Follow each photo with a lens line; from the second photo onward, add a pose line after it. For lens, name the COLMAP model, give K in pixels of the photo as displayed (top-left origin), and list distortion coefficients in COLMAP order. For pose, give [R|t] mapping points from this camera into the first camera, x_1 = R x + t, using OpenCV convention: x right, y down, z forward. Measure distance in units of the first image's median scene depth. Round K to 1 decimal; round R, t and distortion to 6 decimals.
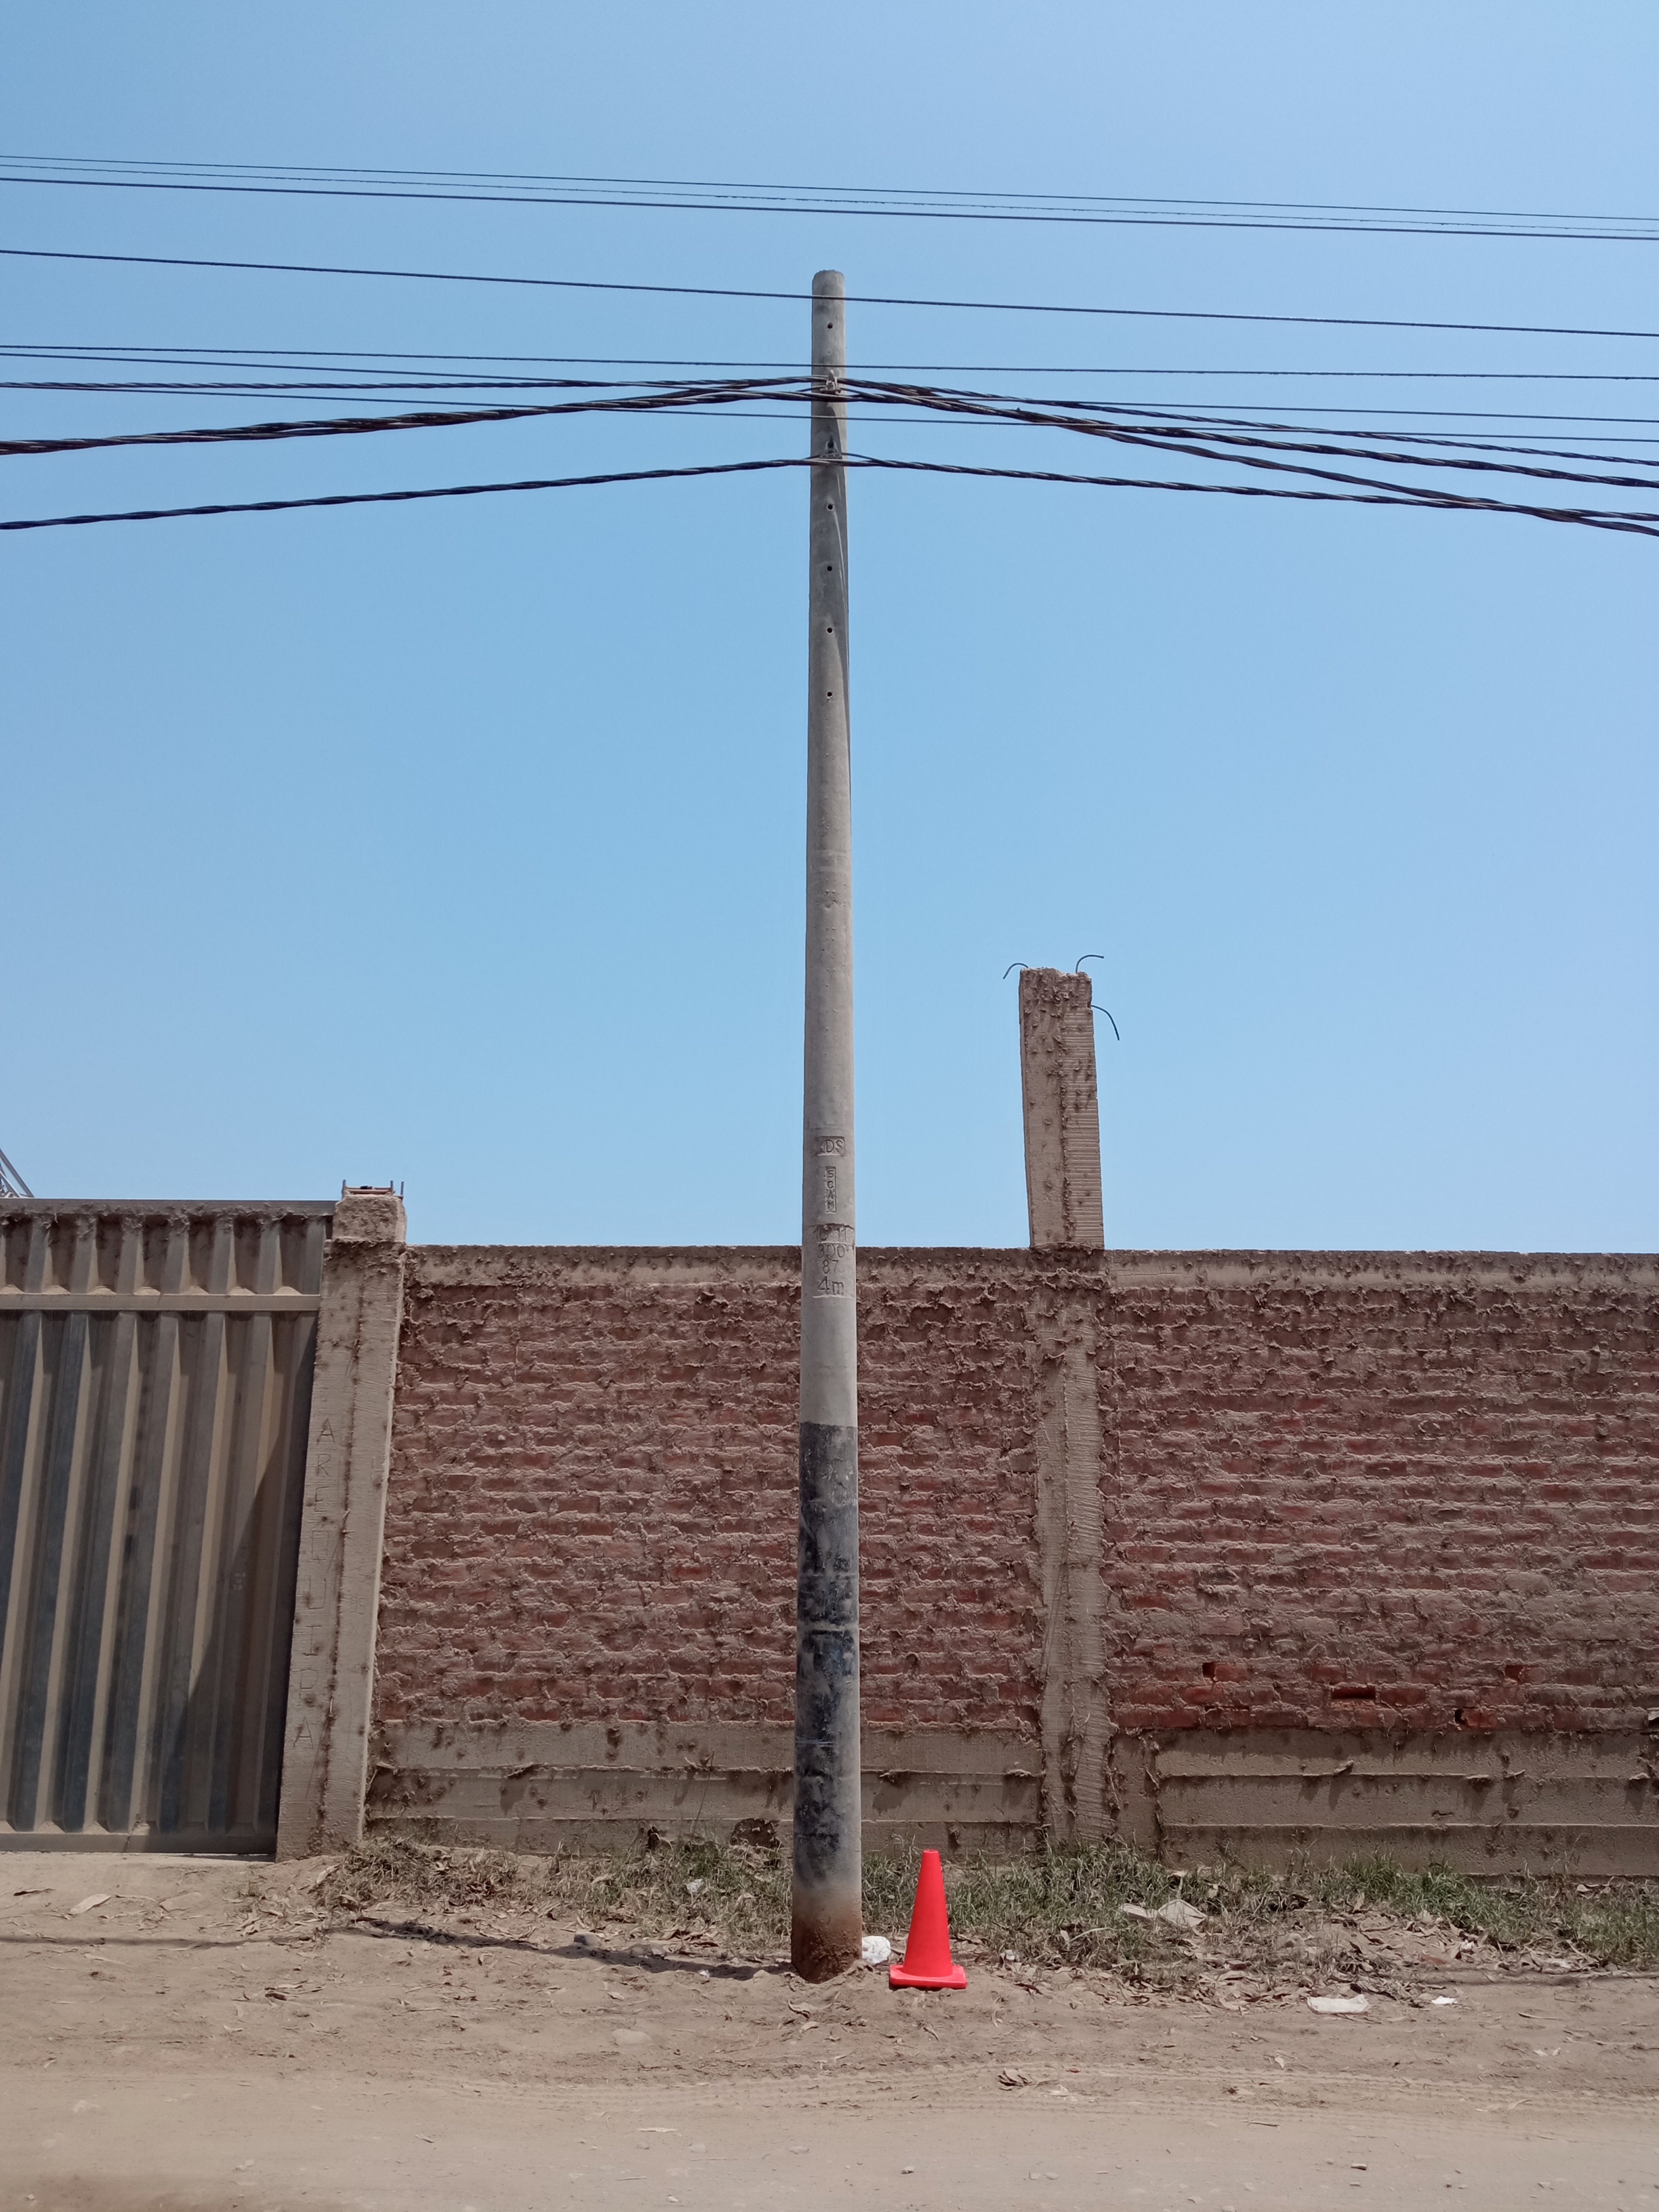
lens RADIAL K [[1854.4, 0, 829.5], [0, 1854.4, 1106.0], [0, 0, 1]] dist [0.141032, -0.301911]
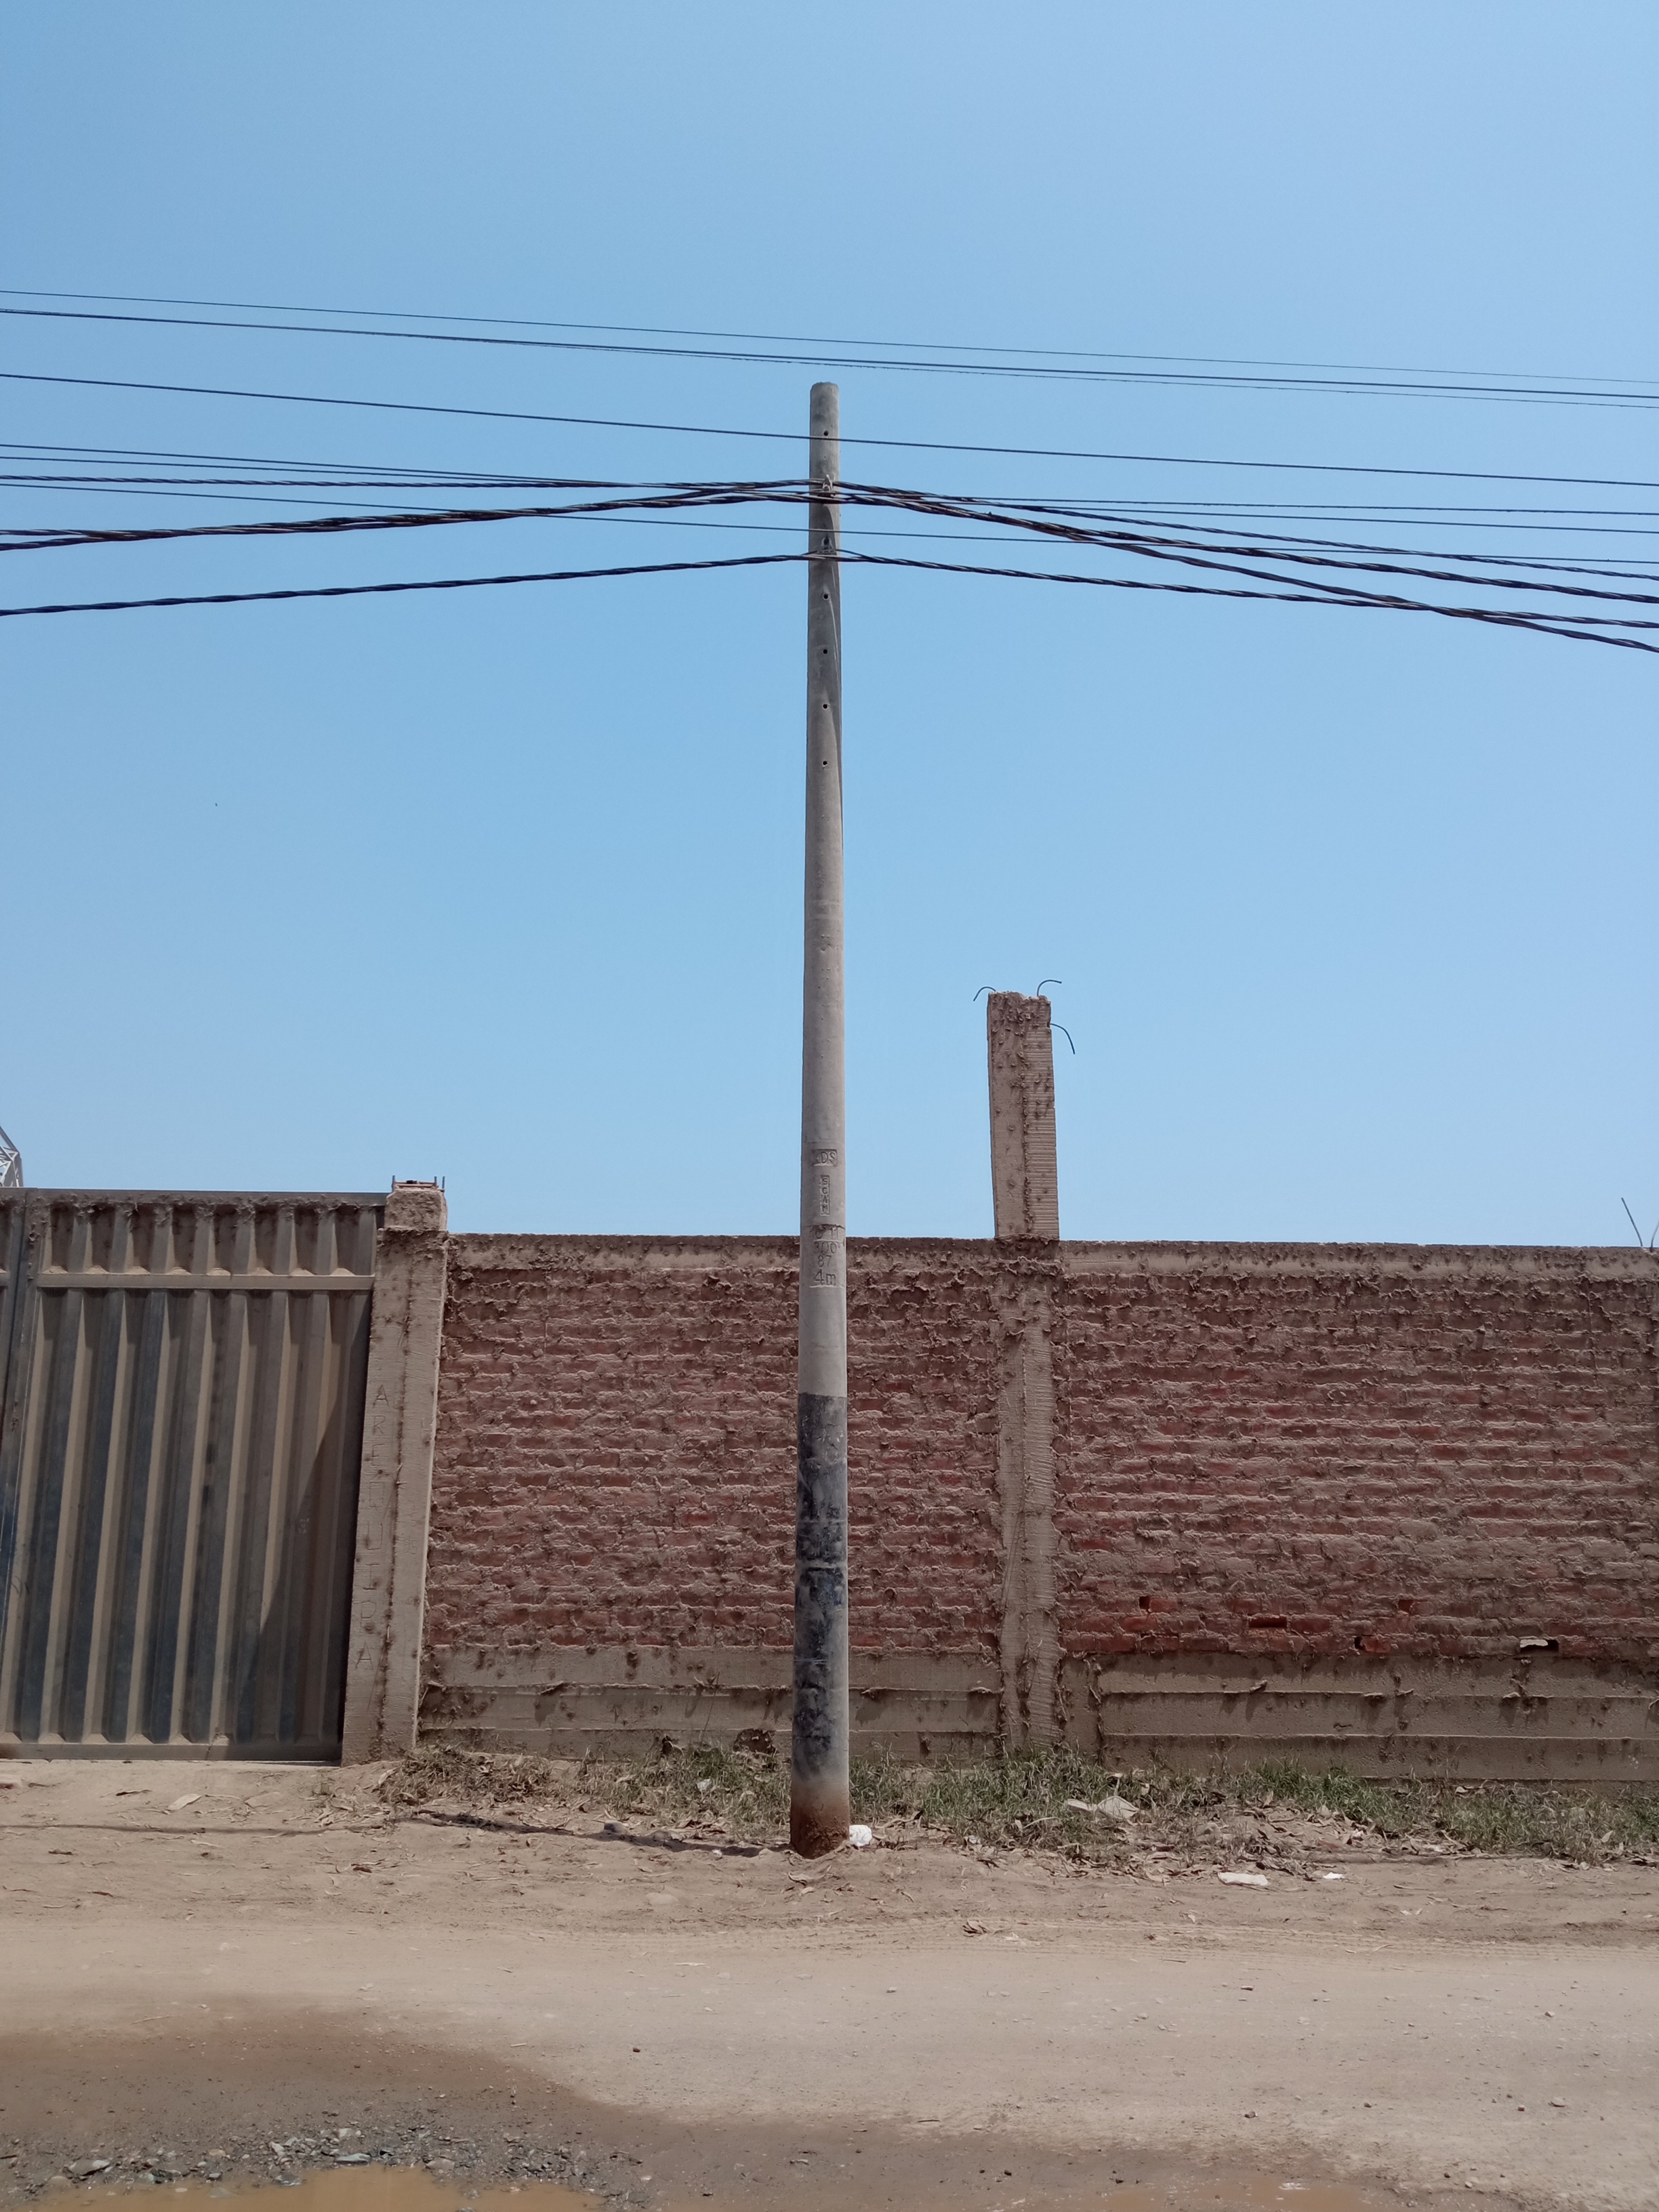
lens RADIAL K [[1854.4, 0, 829.5], [0, 1854.4, 1106.0], [0, 0, 1]] dist [0.141032, -0.301911]
pose [[0.999841, 0.005706, 0.016878, -0.014662], [-0.006131, 0.999663, 0.025229, -0.035612], [-0.016729, -0.025329, 0.999539, -0.149731]]
